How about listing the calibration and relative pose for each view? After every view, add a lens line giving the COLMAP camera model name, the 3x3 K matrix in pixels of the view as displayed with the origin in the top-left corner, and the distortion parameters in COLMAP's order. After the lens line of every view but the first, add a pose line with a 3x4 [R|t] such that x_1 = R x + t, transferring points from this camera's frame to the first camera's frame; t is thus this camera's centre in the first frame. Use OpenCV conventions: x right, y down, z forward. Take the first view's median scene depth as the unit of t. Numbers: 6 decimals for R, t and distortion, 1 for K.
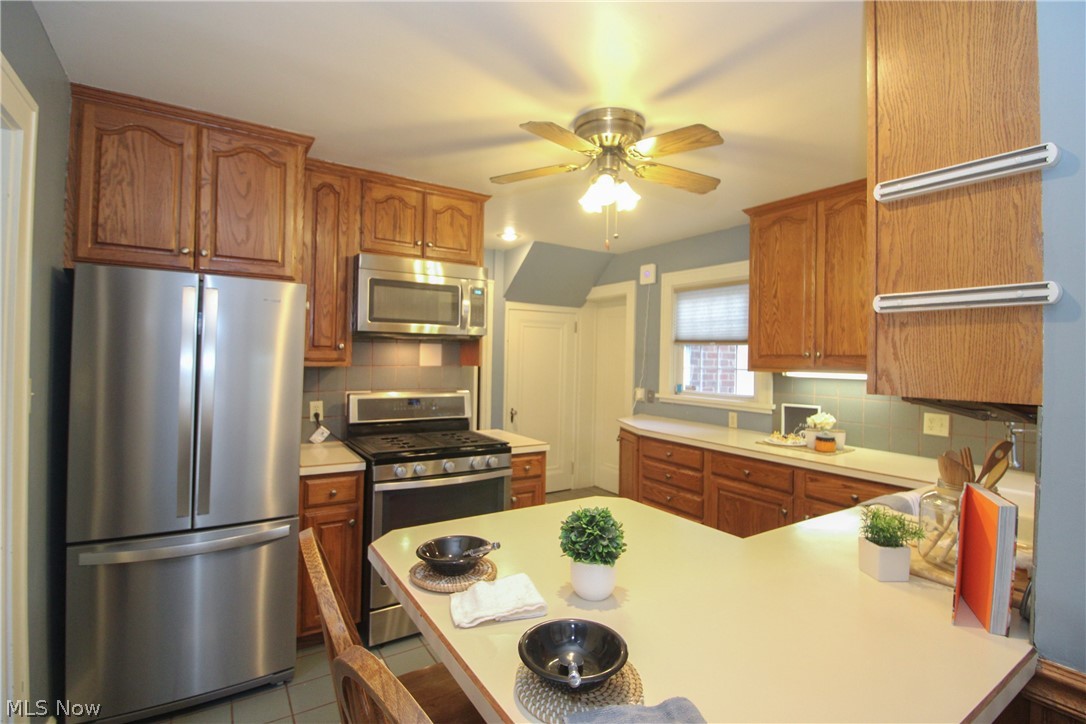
lens RADIAL K [[507.1, 0, 546.3], [0, 507.1, 350.7], [0, 0, 1]] dist [0.000339, -0.000174]
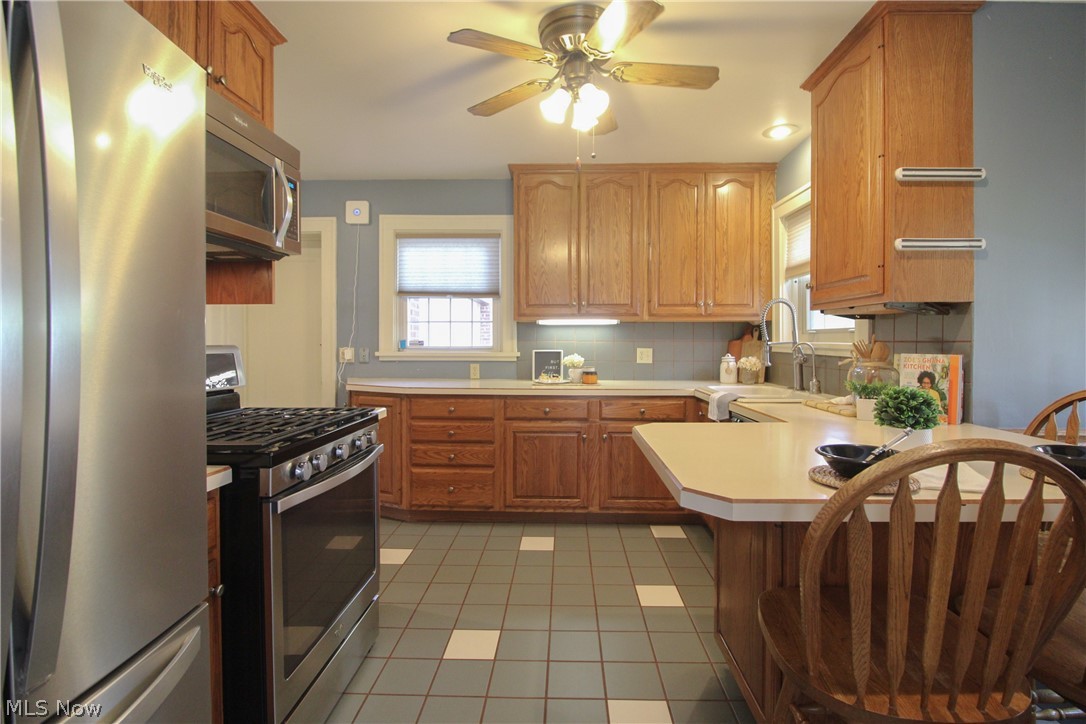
lens RADIAL K [[511.9, 0, 548.9], [0, 511.9, 347.2], [0, 0, 1]] dist [0.001019, -0.012509]
pose [[0.575902, -0.029555, 0.816984, -0.459114], [-0.000775, 0.999326, 0.036697, 0.061314], [-0.817518, -0.021767, 0.575492, 0.347207]]
